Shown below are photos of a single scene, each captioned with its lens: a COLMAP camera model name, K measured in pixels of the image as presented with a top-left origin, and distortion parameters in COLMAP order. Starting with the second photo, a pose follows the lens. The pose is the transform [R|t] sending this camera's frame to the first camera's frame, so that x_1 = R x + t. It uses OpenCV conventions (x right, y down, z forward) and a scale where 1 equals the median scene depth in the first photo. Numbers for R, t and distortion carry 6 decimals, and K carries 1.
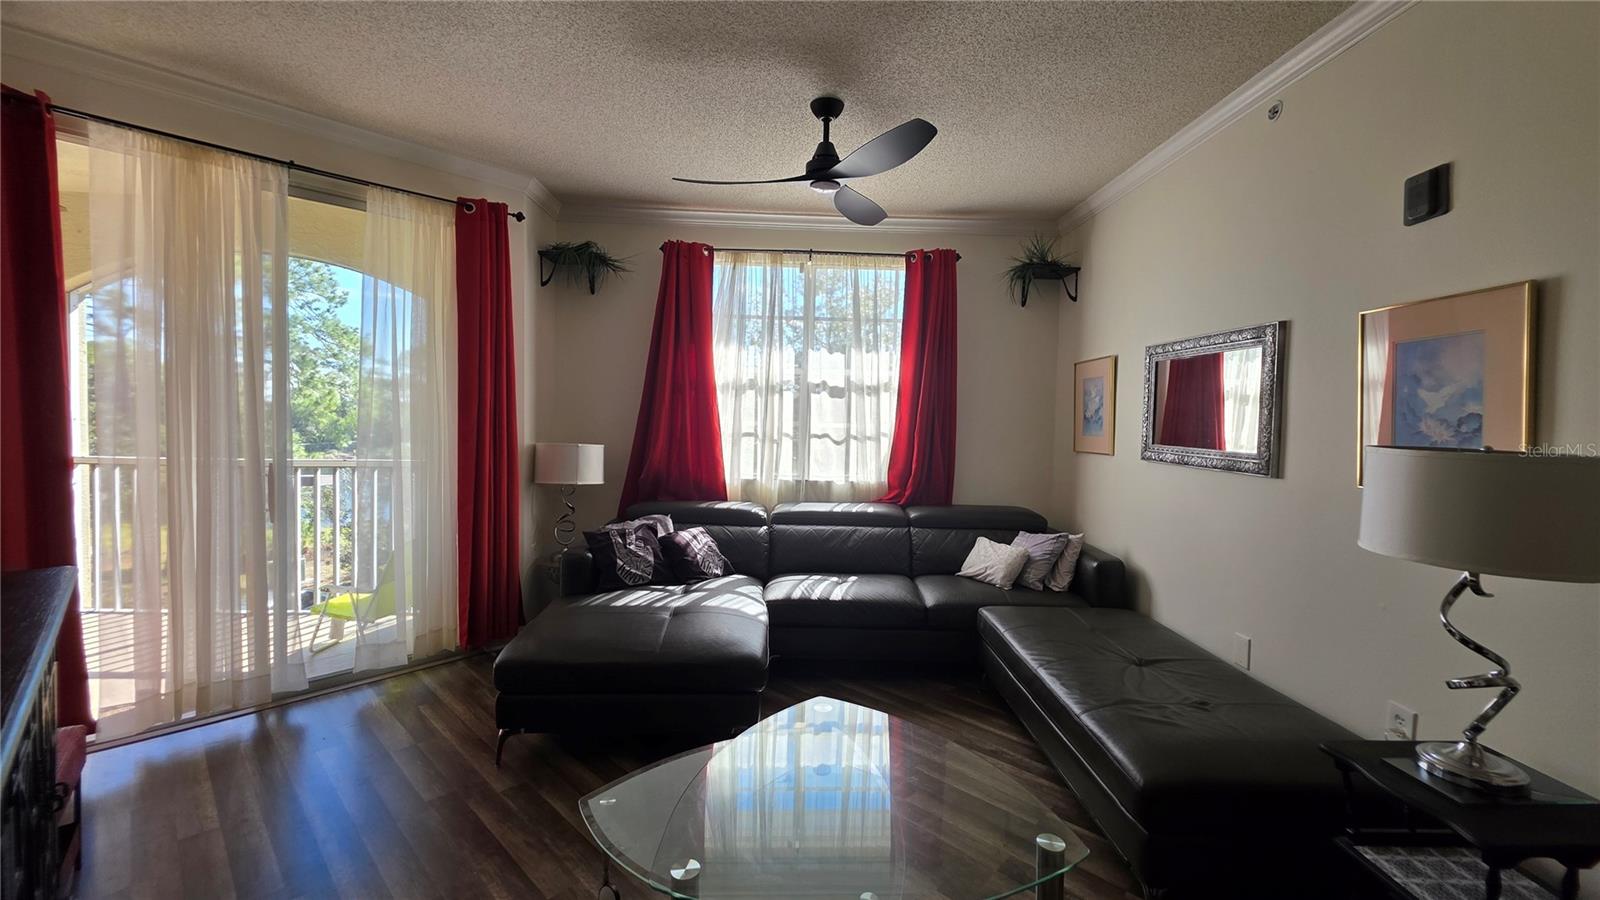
lens RADIAL K [[645.0, 0, 802.9], [0, 645.0, 444.5], [0, 0, 1]] dist [-0.000972, -0.000706]
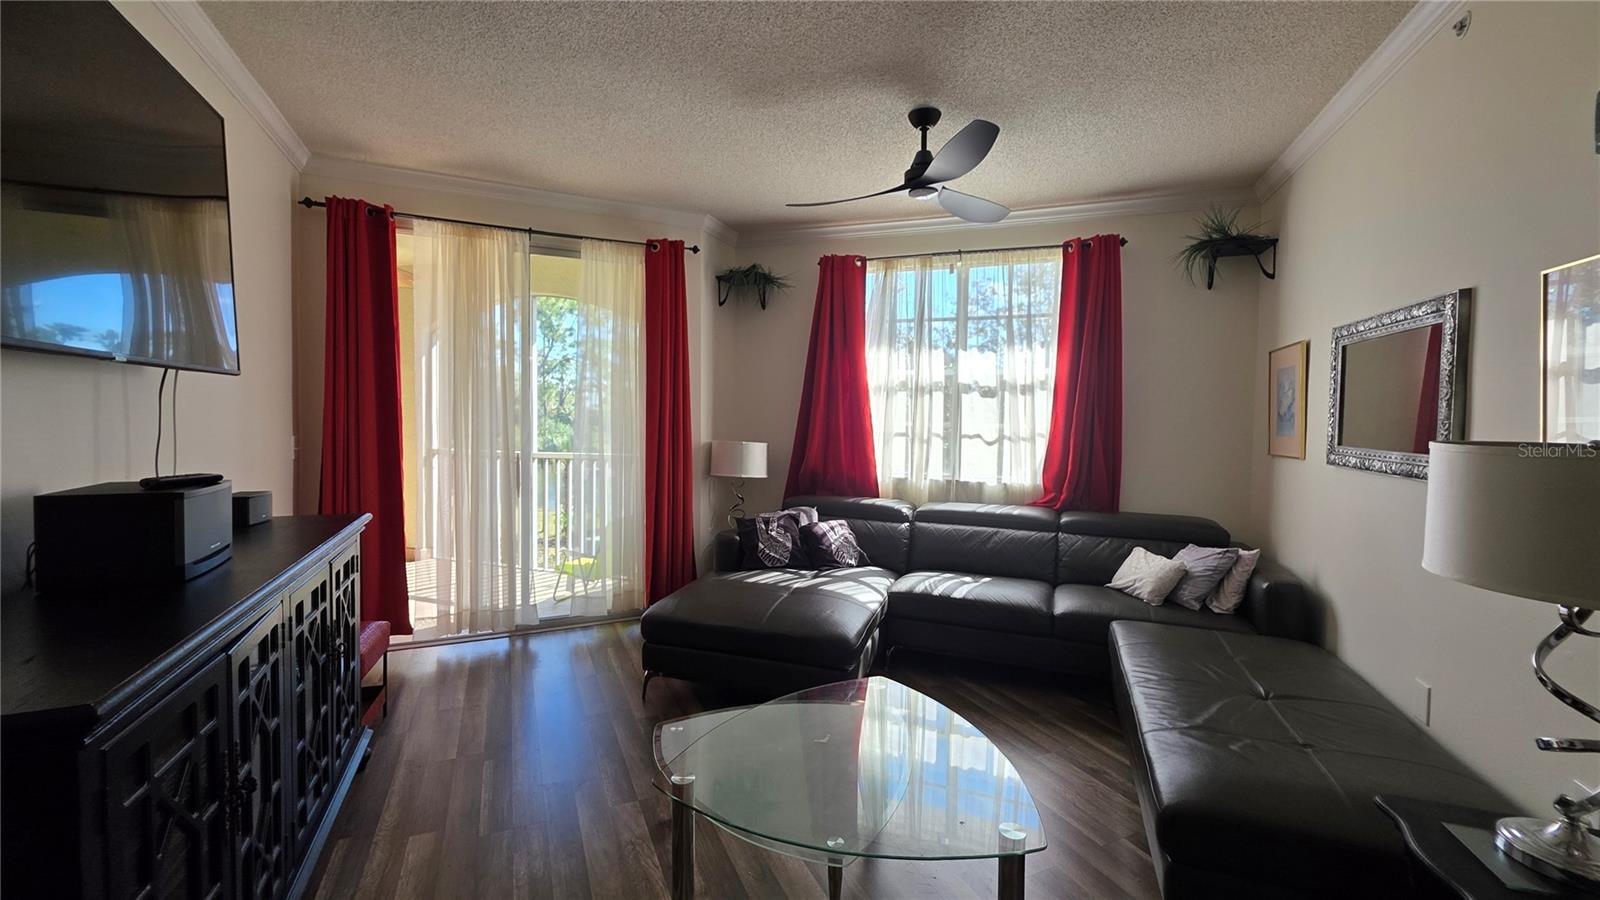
lens RADIAL K [[645.0, 0, 799.3], [0, 645.0, 445.0], [0, 0, 1]] dist [-0.000972, -0.000706]
pose [[0.927542, 0.008451, -0.373624, 0.201666], [-0.010244, 0.999944, -0.002813, 0.008142], [0.373579, 0.006437, 0.927576, -0.028125]]
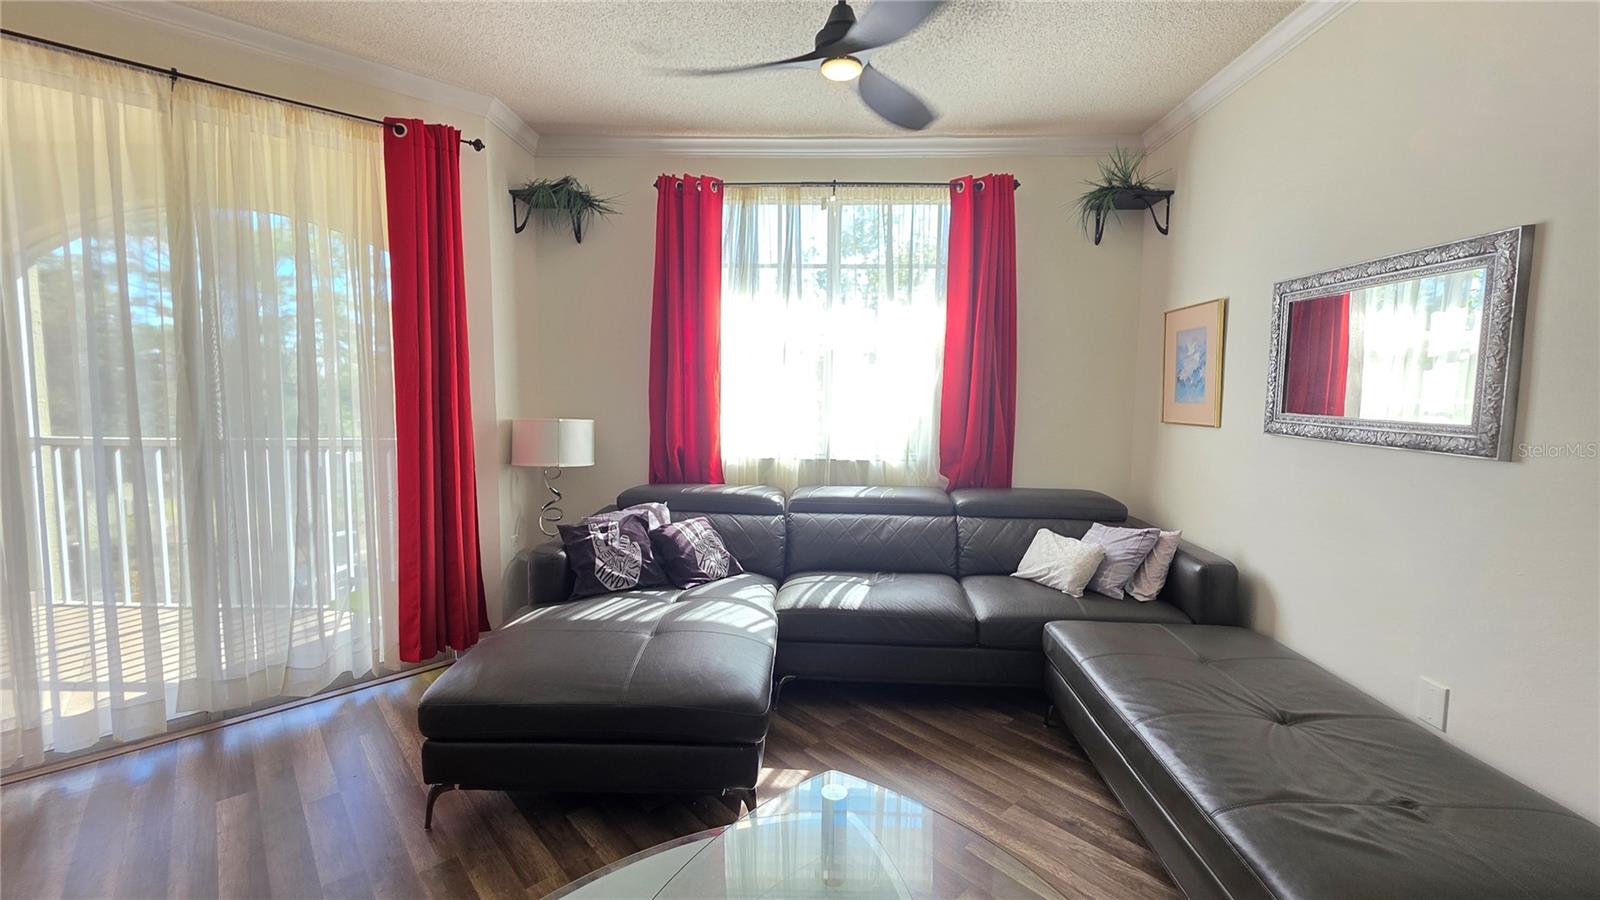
lens RADIAL K [[645.0, 0, 803.8], [0, 645.0, 443.9], [0, 0, 1]] dist [-0.000972, -0.000706]
pose [[0.998015, -0.006458, -0.062645, 0.029135], [0.009079, 0.999091, 0.041644, -0.000650], [0.062319, -0.042130, 0.997167, 0.204484]]
